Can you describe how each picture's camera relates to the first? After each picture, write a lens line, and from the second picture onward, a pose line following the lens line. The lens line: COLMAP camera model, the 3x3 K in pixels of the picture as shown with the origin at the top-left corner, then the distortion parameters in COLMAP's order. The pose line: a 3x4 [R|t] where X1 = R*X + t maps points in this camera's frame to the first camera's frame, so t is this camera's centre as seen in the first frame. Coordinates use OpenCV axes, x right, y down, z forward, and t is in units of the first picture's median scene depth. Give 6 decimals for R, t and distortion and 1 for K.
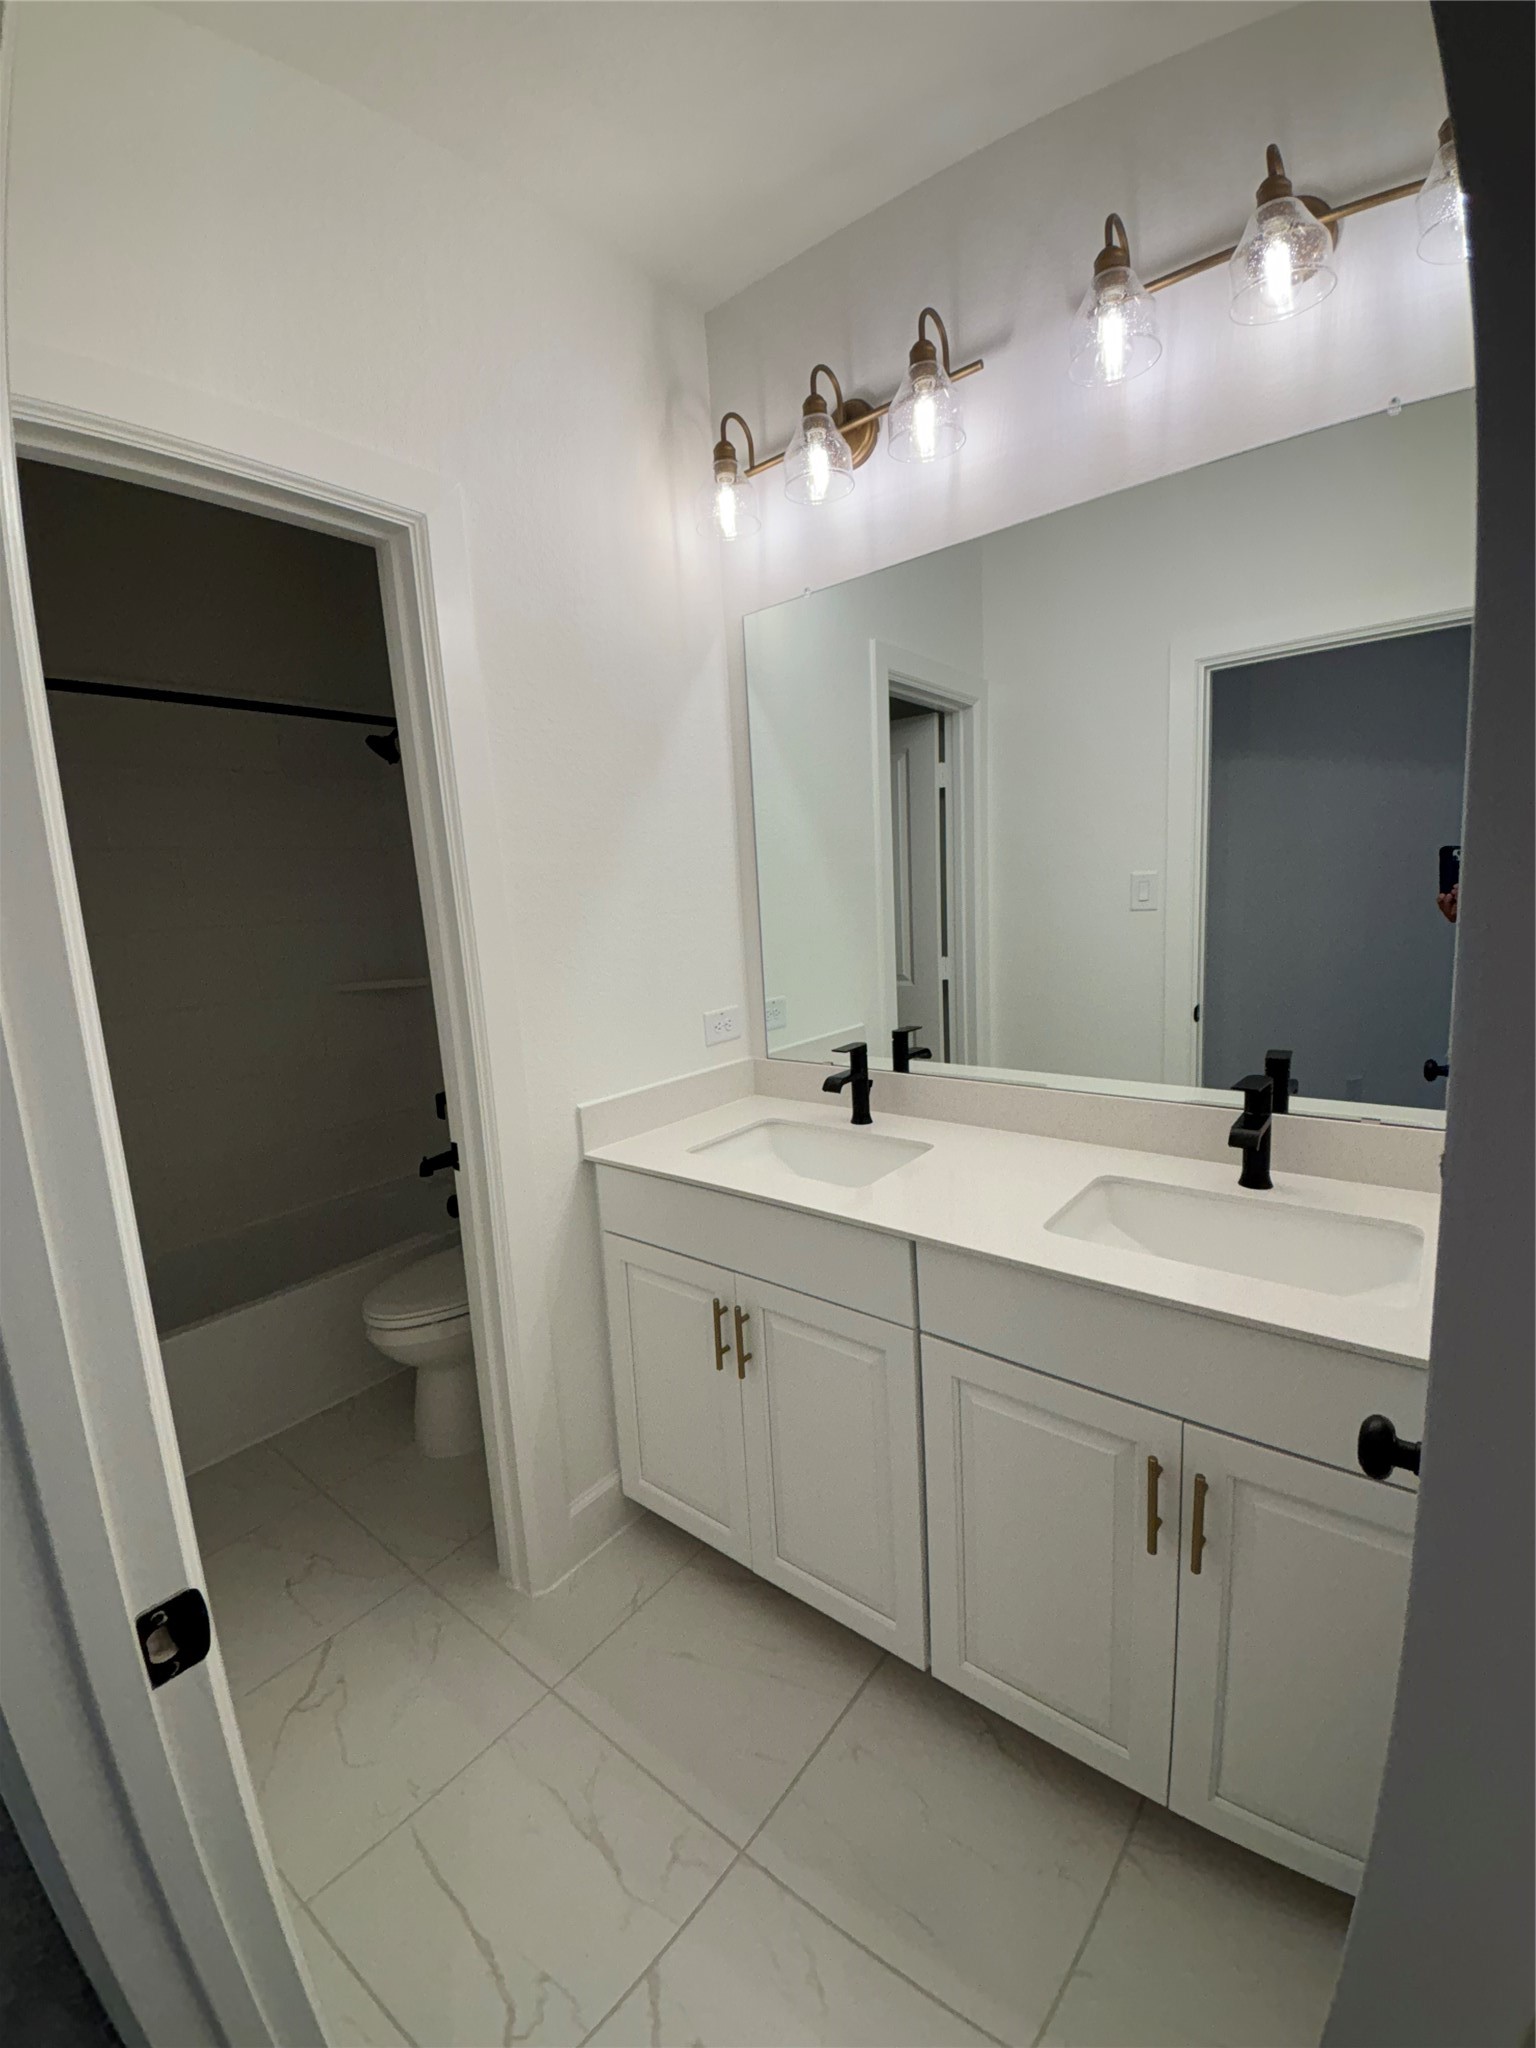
lens RADIAL K [[832.7, 0, 768.0], [0, 832.7, 1024.0], [0, 0, 1]] dist [0.048052, -0.042129]
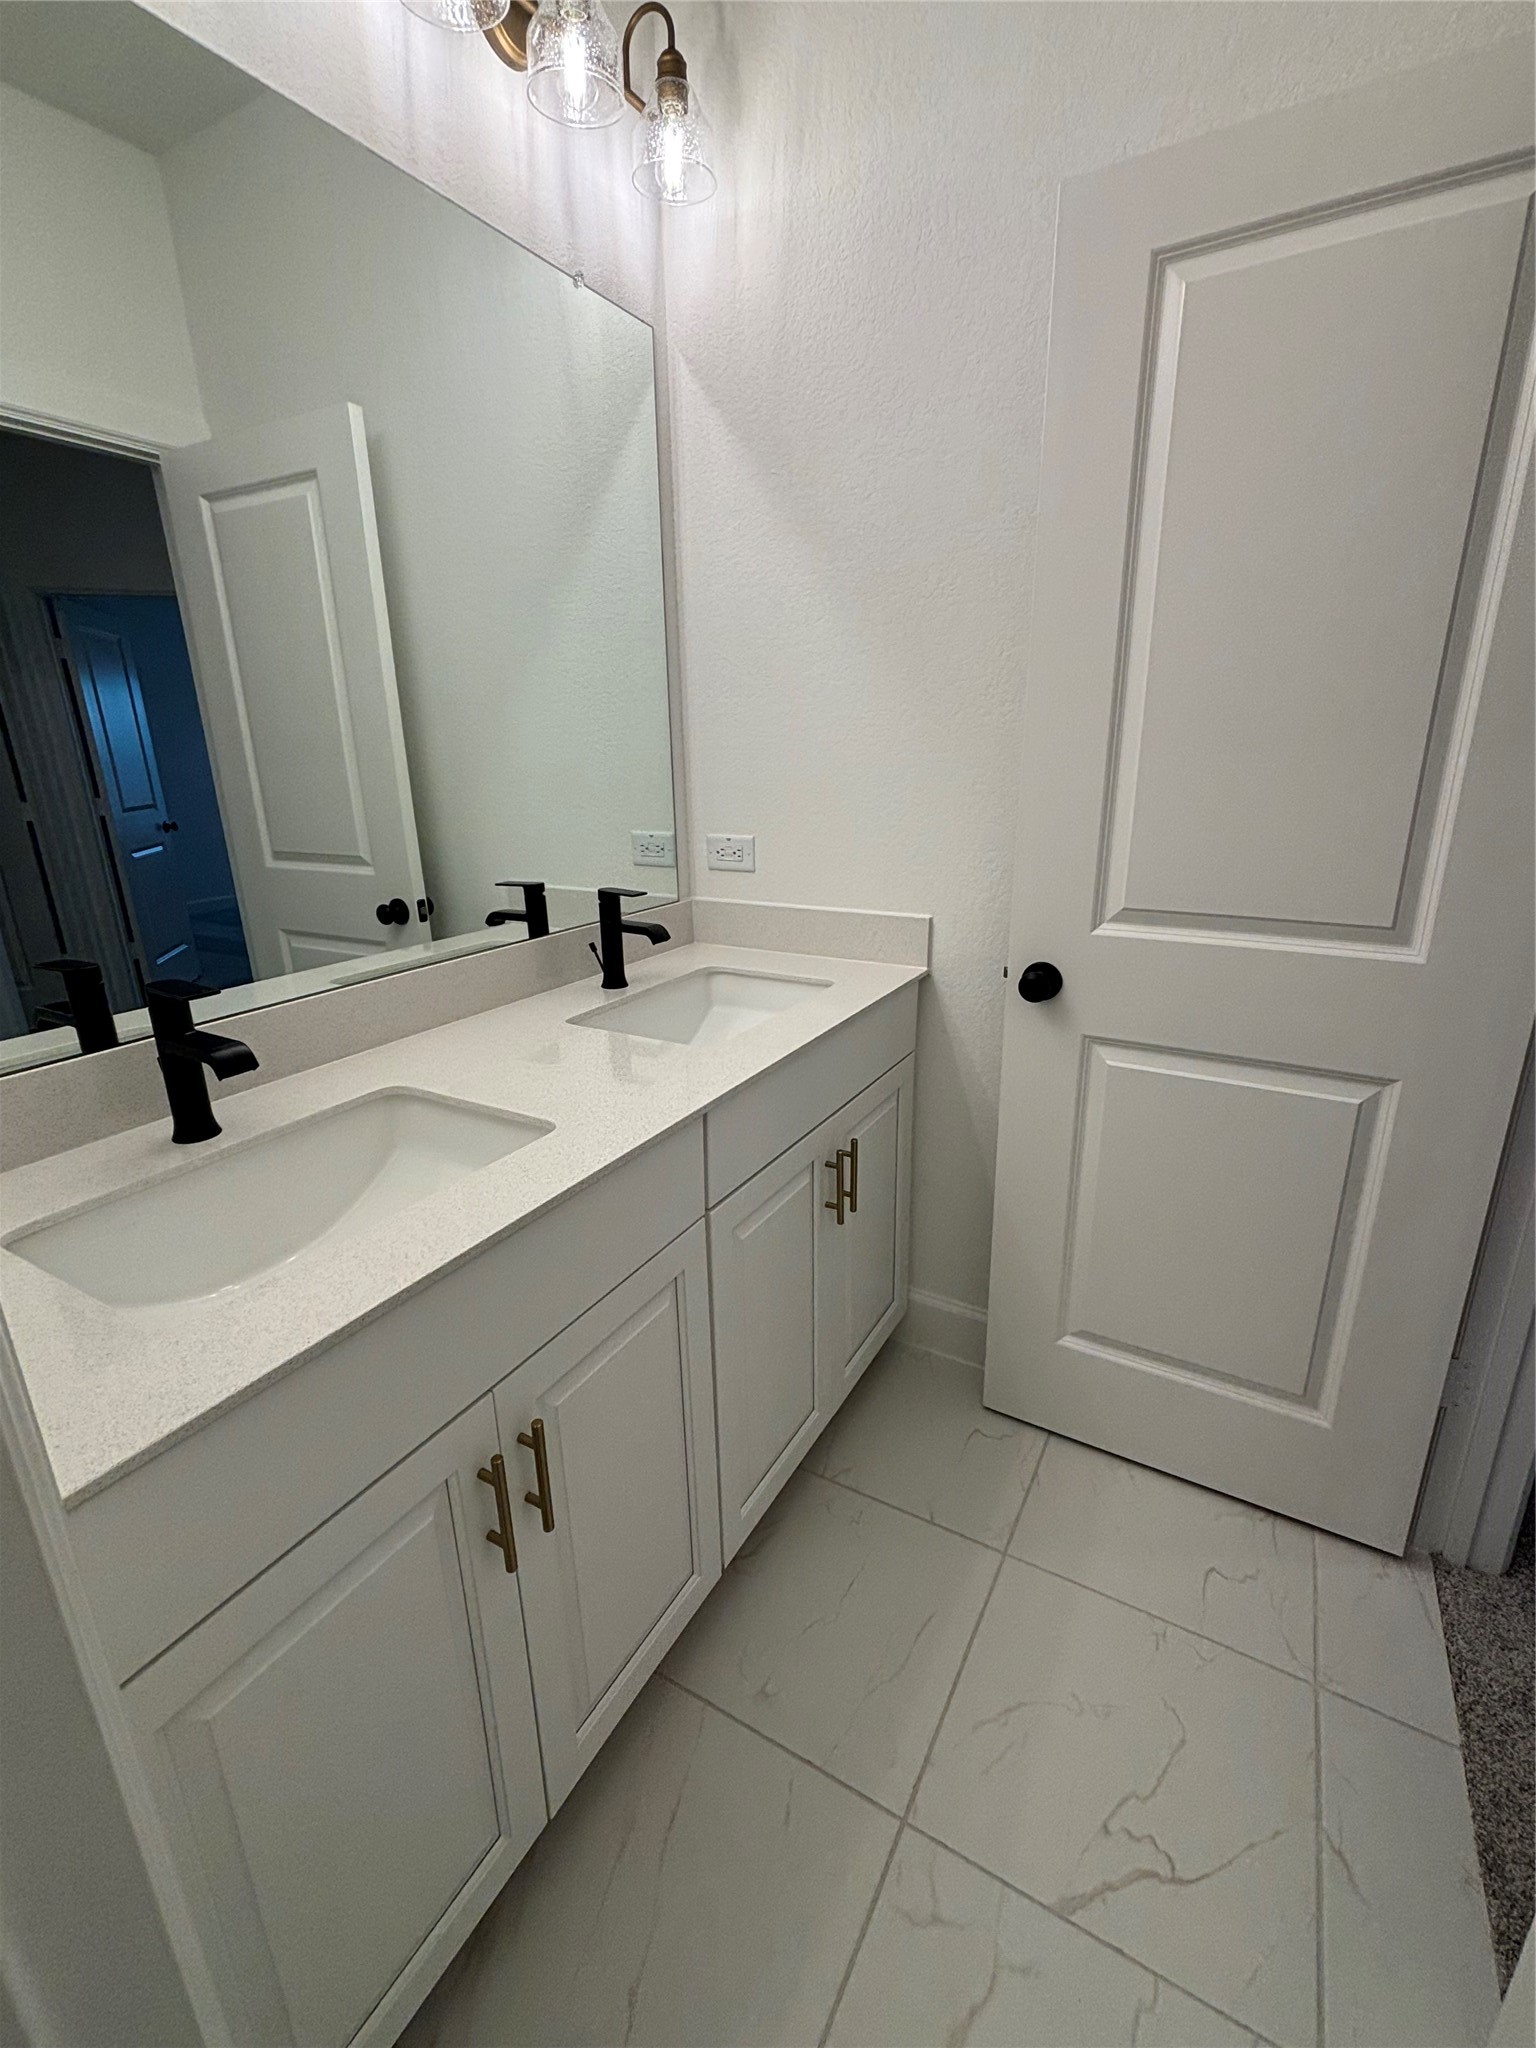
lens RADIAL K [[900.0, 0, 768.0], [0, 900.0, 1024.0], [0, 0, 1]] dist [0.015437, -0.000032]
pose [[-0.143120, -0.240057, 0.960151, -0.705371], [0.181442, 0.947331, 0.263898, -0.048736], [-0.972931, 0.211981, -0.092025, 1.049317]]
